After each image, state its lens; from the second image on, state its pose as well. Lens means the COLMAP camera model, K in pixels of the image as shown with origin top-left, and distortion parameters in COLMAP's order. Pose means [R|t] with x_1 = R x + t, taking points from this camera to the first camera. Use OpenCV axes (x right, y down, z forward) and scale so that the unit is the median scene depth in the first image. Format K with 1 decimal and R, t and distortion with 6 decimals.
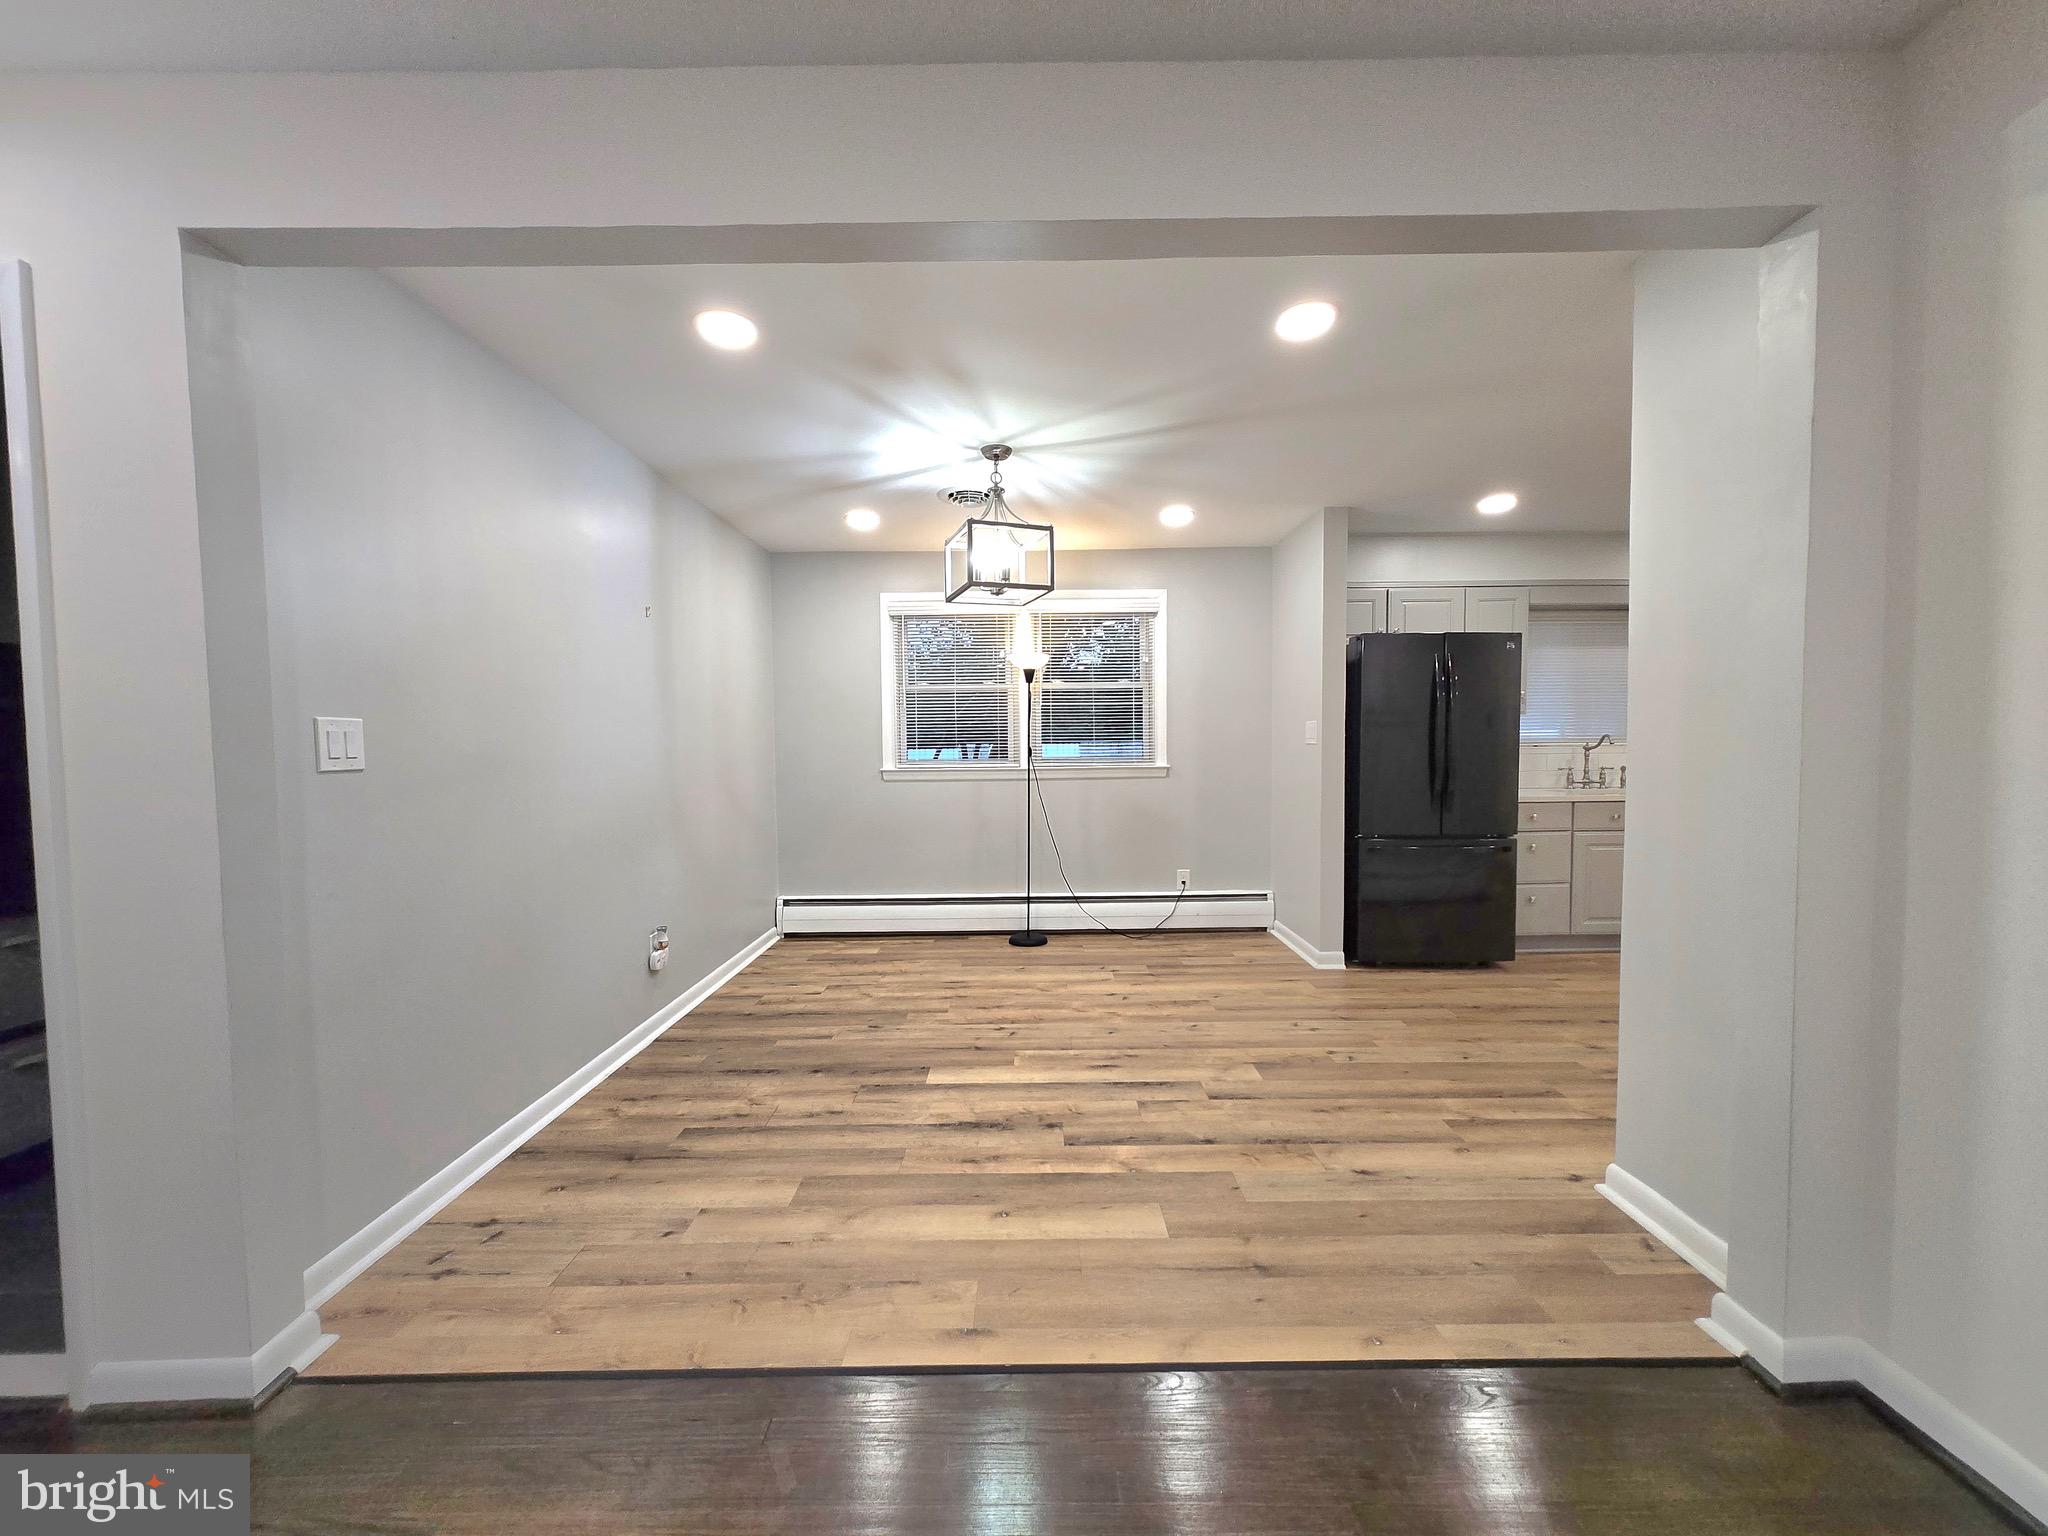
lens RADIAL K [[796.5, 0, 1028.4], [0, 796.5, 778.8], [0, 0, 1]] dist [0.001444, -0.000396]
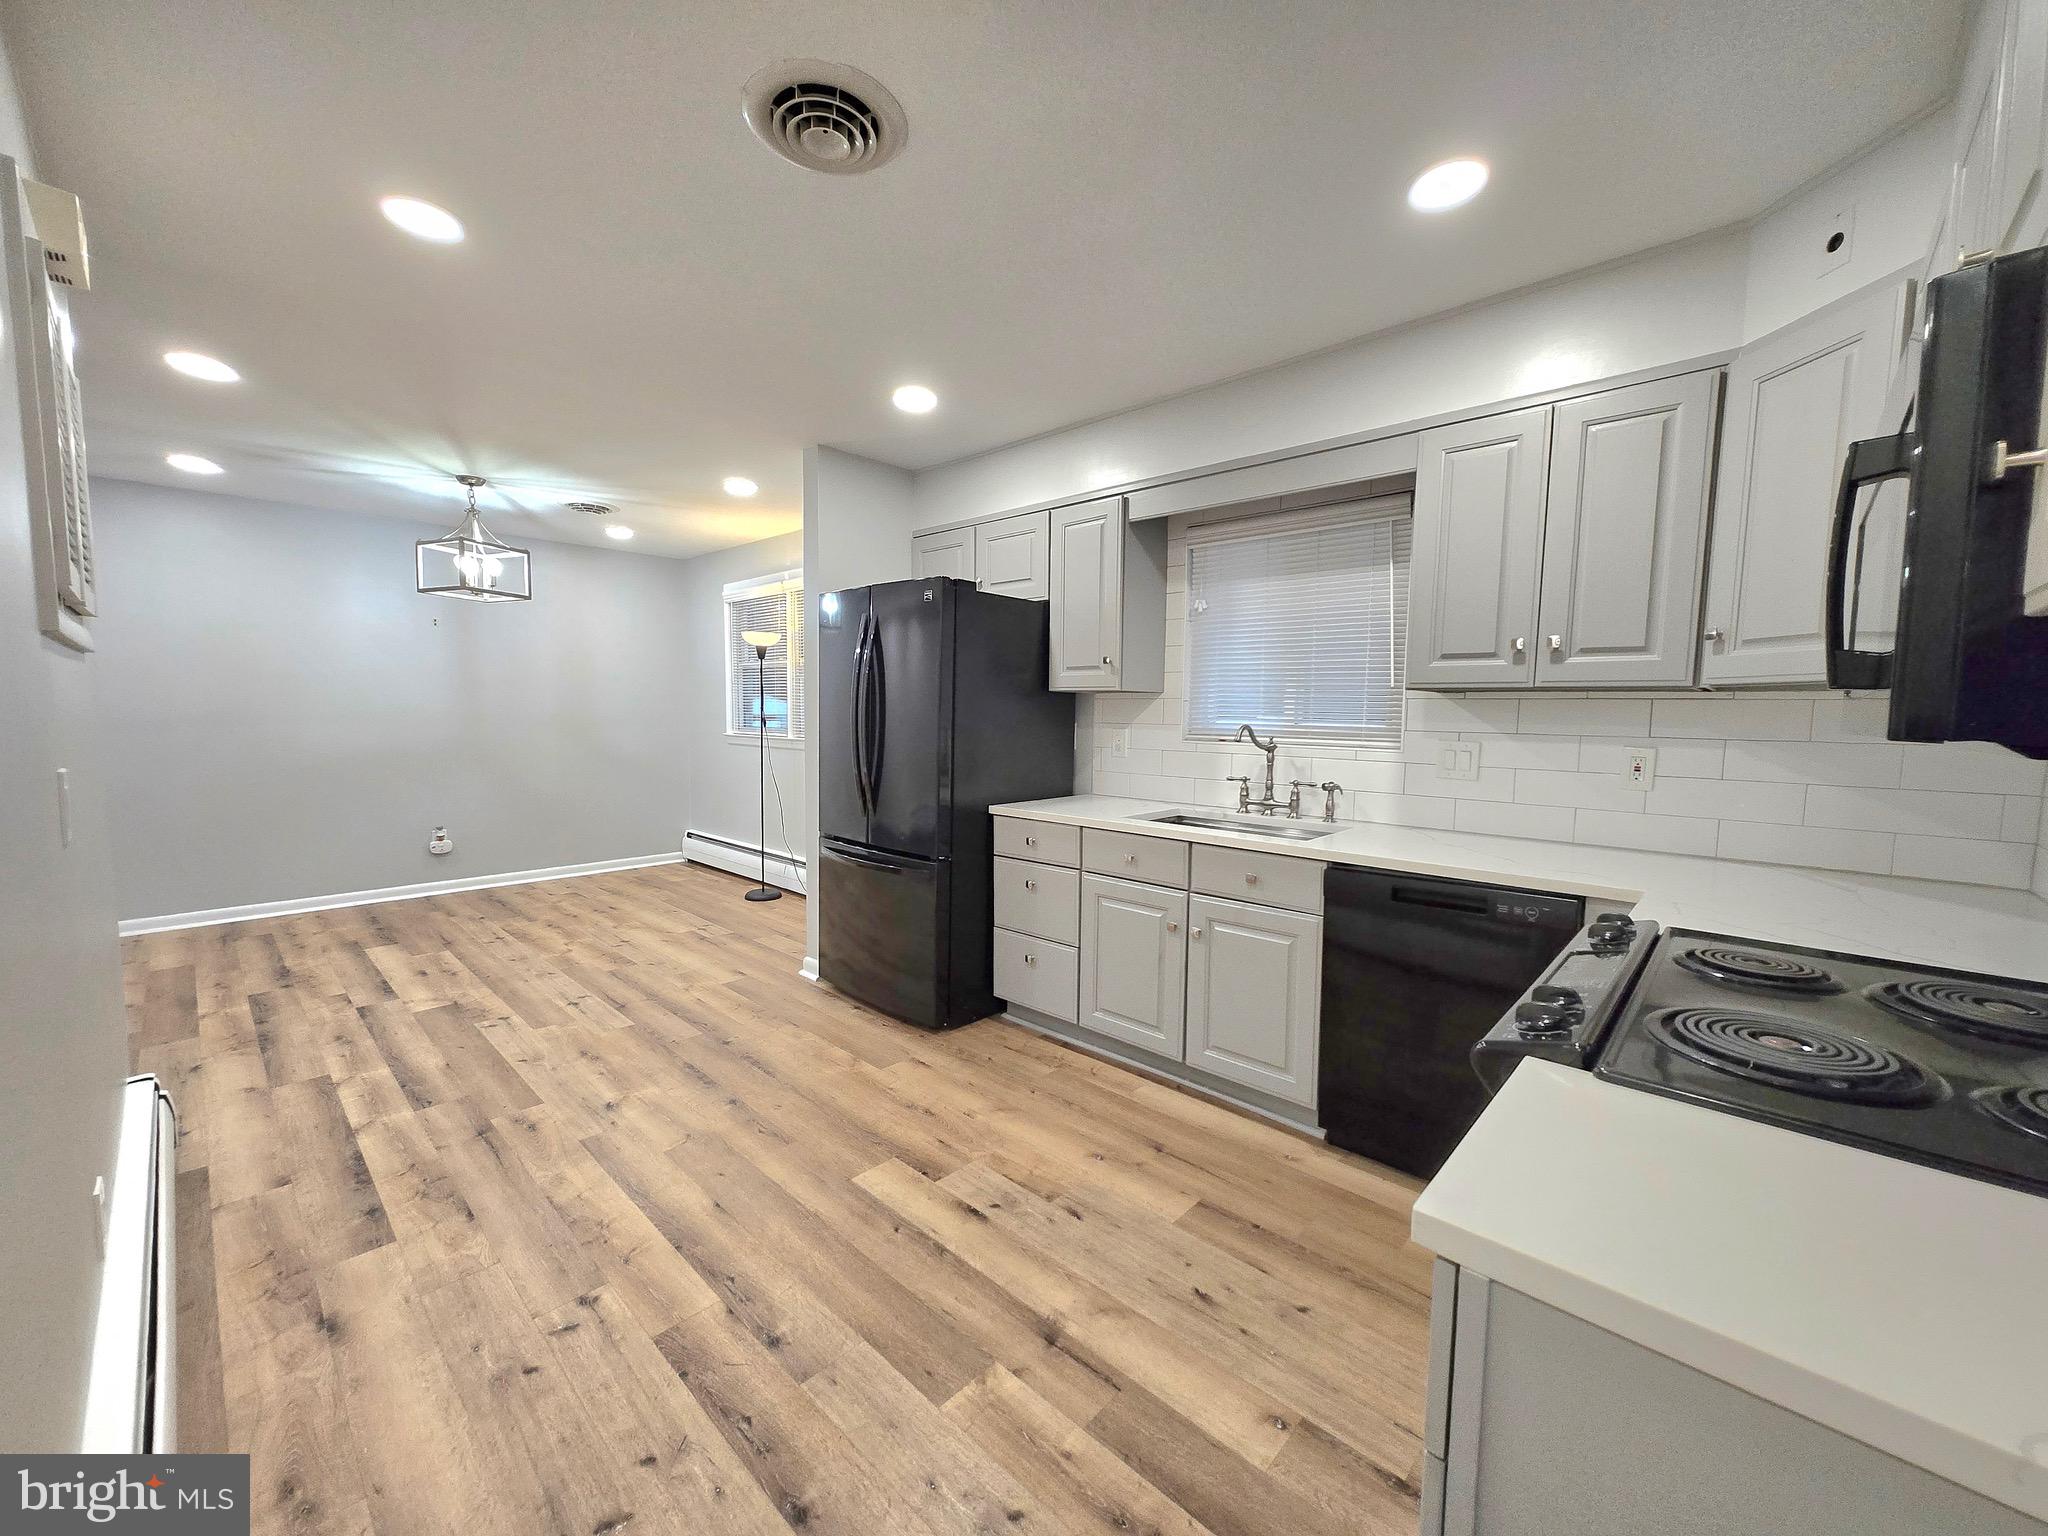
lens RADIAL K [[800.0, 0, 1027.9], [0, 800.0, 776.4], [0, 0, 1]] dist [0.002910, 0.000183]
pose [[0.728410, 0.077604, -0.680733, 1.552250], [-0.051235, 0.996952, 0.058830, -0.067291], [0.683224, -0.007975, 0.730166, 0.700193]]
